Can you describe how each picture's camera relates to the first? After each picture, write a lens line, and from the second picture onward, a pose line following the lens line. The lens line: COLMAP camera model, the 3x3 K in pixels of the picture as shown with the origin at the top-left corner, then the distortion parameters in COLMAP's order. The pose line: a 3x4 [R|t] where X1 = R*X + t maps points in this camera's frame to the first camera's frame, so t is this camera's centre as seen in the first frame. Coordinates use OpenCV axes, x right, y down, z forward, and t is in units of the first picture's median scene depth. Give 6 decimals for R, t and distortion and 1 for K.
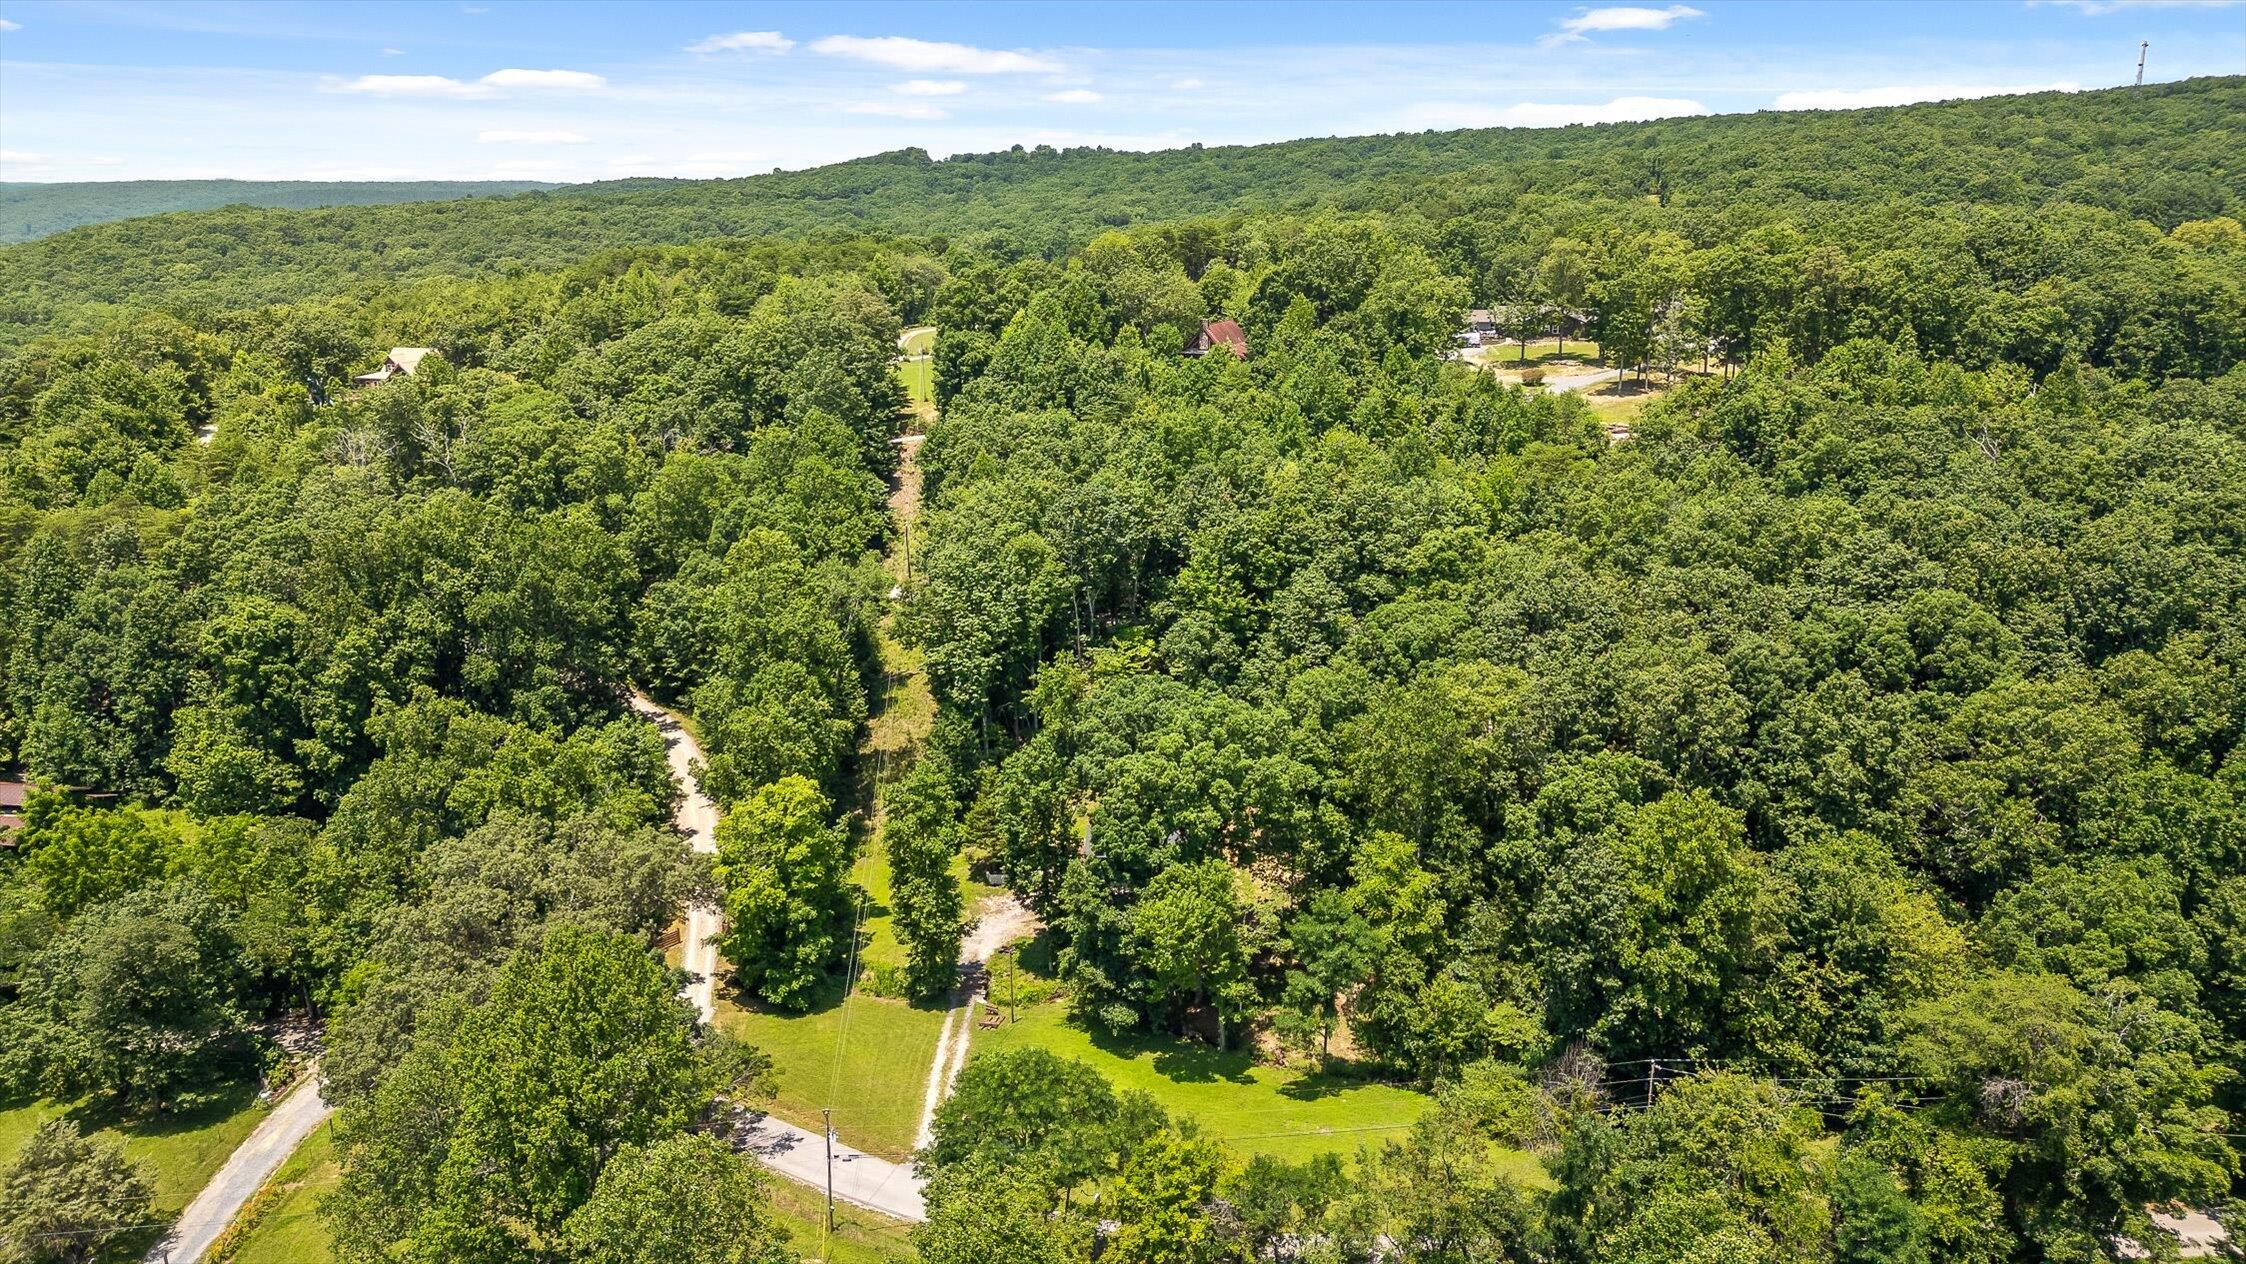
lens RADIAL K [[1581.7, 0, 1172.7], [0, 1581.7, 639.0], [0, 0, 1]] dist [0.078175, -0.084368]
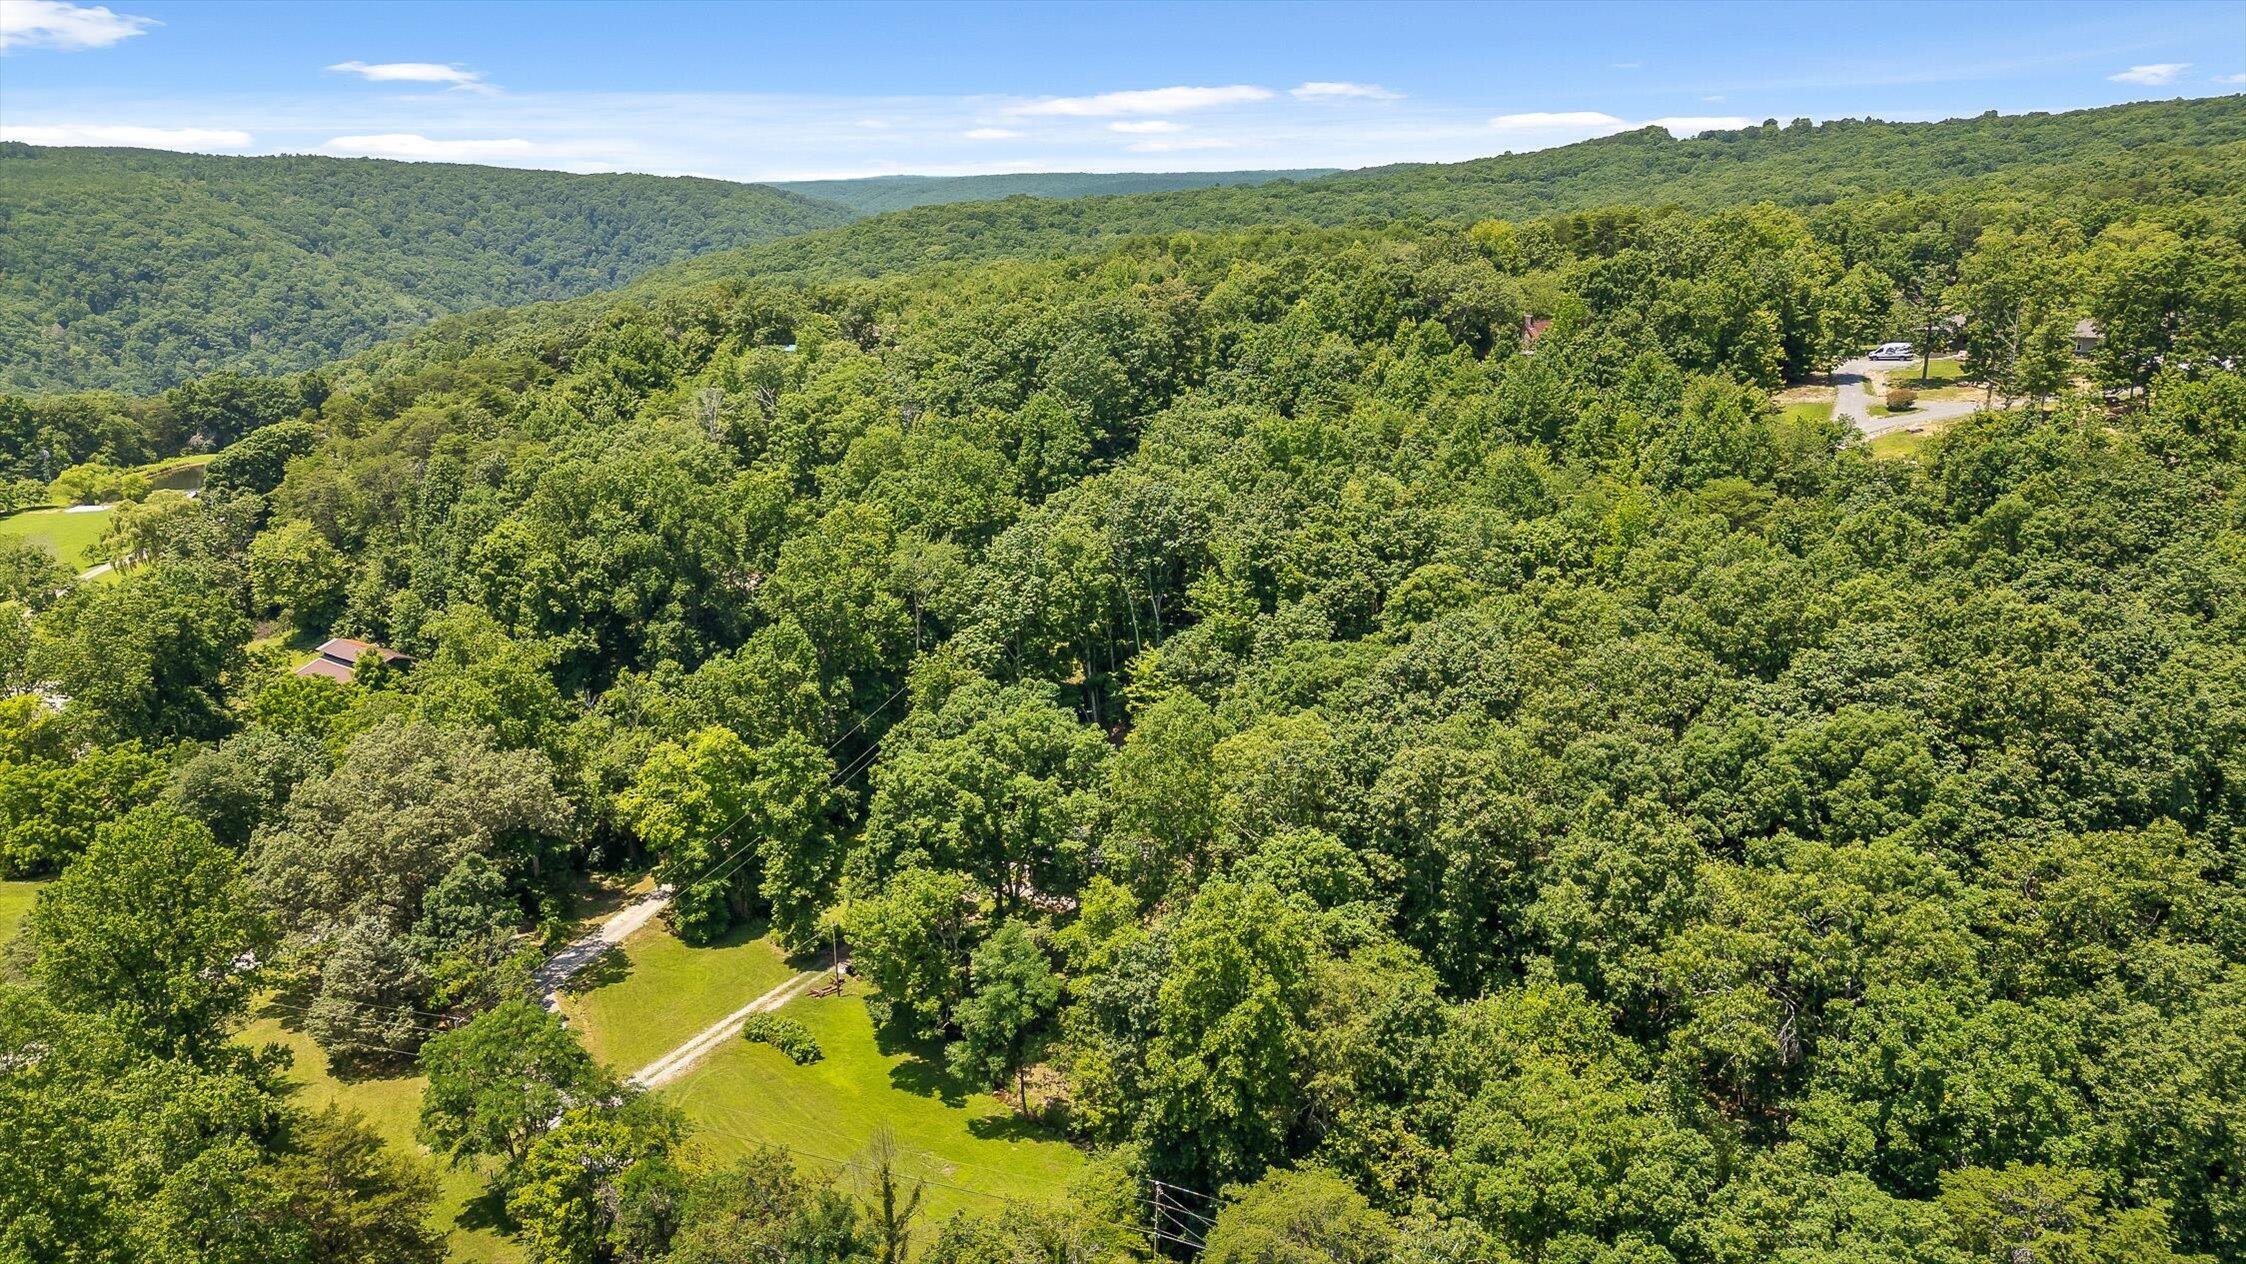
lens RADIAL K [[1581.7, 0, 1172.7], [0, 1581.7, 639.0], [0, 0, 1]] dist [0.078175, -0.084368]
pose [[0.880344, 0.125582, -0.457410, 0.419047], [-0.120943, 0.991871, 0.039548, -0.043119], [0.458658, 0.020504, 0.888376, 0.142082]]
